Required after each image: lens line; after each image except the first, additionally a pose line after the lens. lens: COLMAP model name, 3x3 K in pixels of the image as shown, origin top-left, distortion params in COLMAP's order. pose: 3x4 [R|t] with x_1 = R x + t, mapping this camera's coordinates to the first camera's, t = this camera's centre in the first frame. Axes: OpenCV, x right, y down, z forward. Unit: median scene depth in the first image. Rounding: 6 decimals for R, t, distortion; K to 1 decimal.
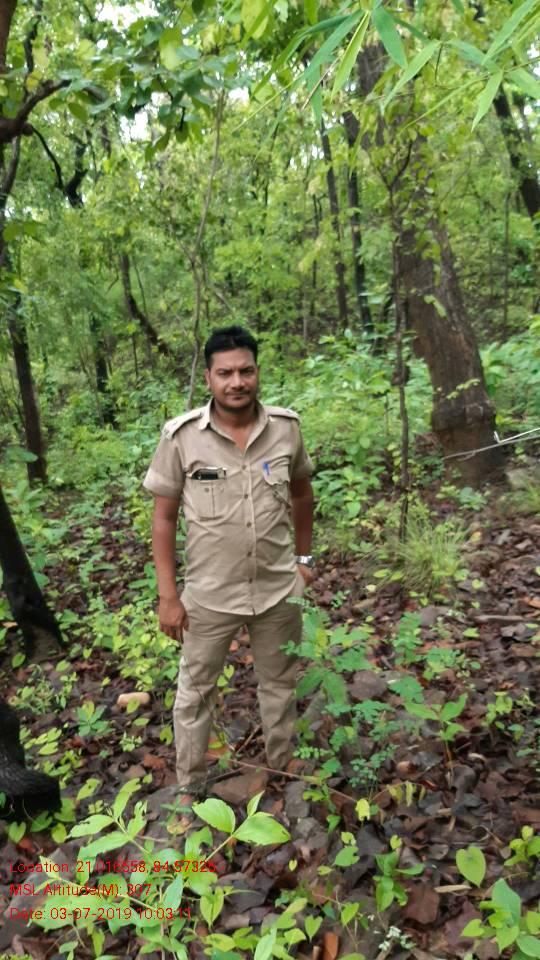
lens RADIAL K [[748.0, 0, 270.0], [0, 748.0, 480.0], [0, 0, 1]] dist [0.083477, -0.209178]
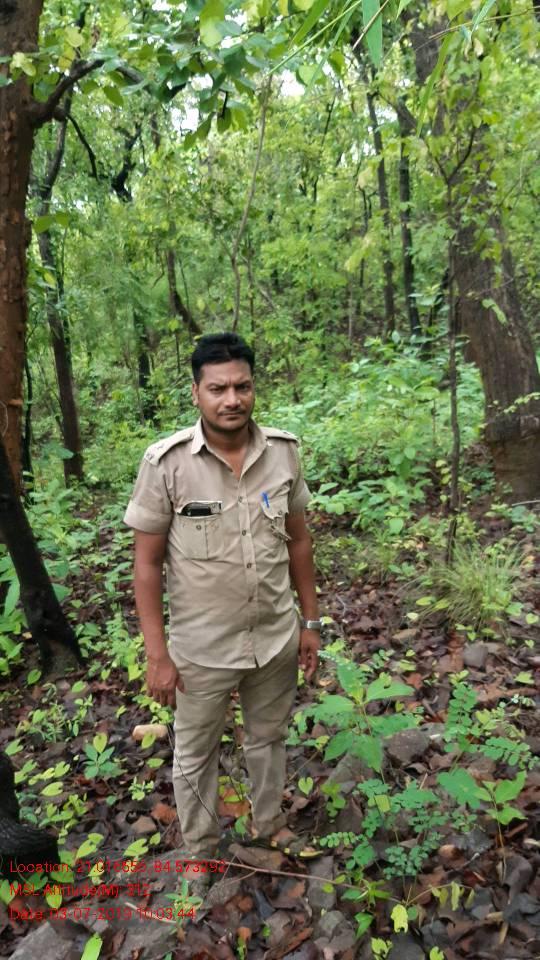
lens RADIAL K [[748.0, 0, 270.0], [0, 748.0, 480.0], [0, 0, 1]] dist [0.083477, -0.209178]
pose [[0.998050, 0.032255, -0.053448, 0.002732], [-0.032077, 0.999477, 0.004175, -0.014096], [0.053555, -0.002452, 0.998562, 0.048036]]
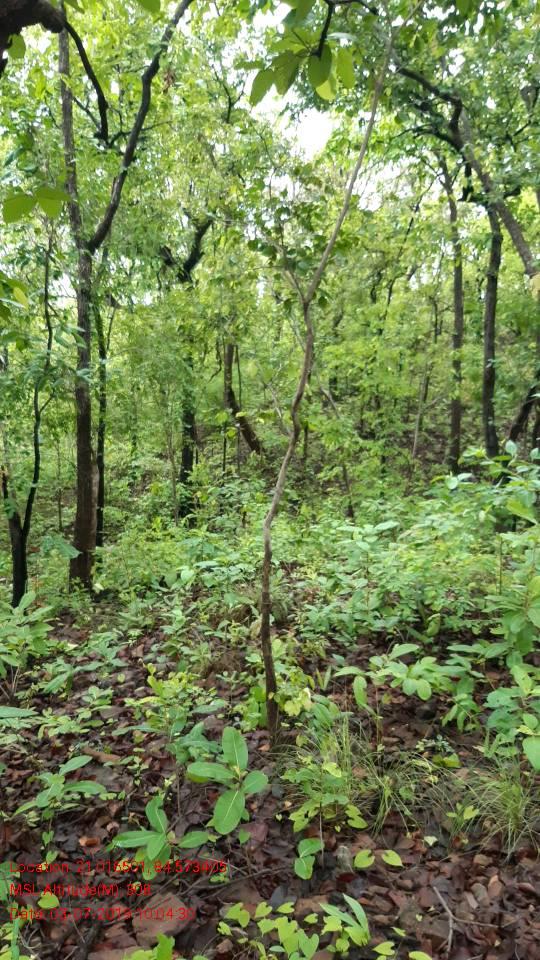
lens RADIAL K [[748.0, 0, 270.0], [0, 748.0, 480.0], [0, 0, 1]] dist [0.083477, -0.209178]
pose [[0.984991, 0.125824, -0.118159, -0.033147], [-0.141119, 0.981218, -0.131517, -0.047724], [0.099392, 0.146218, 0.984247, 0.334145]]
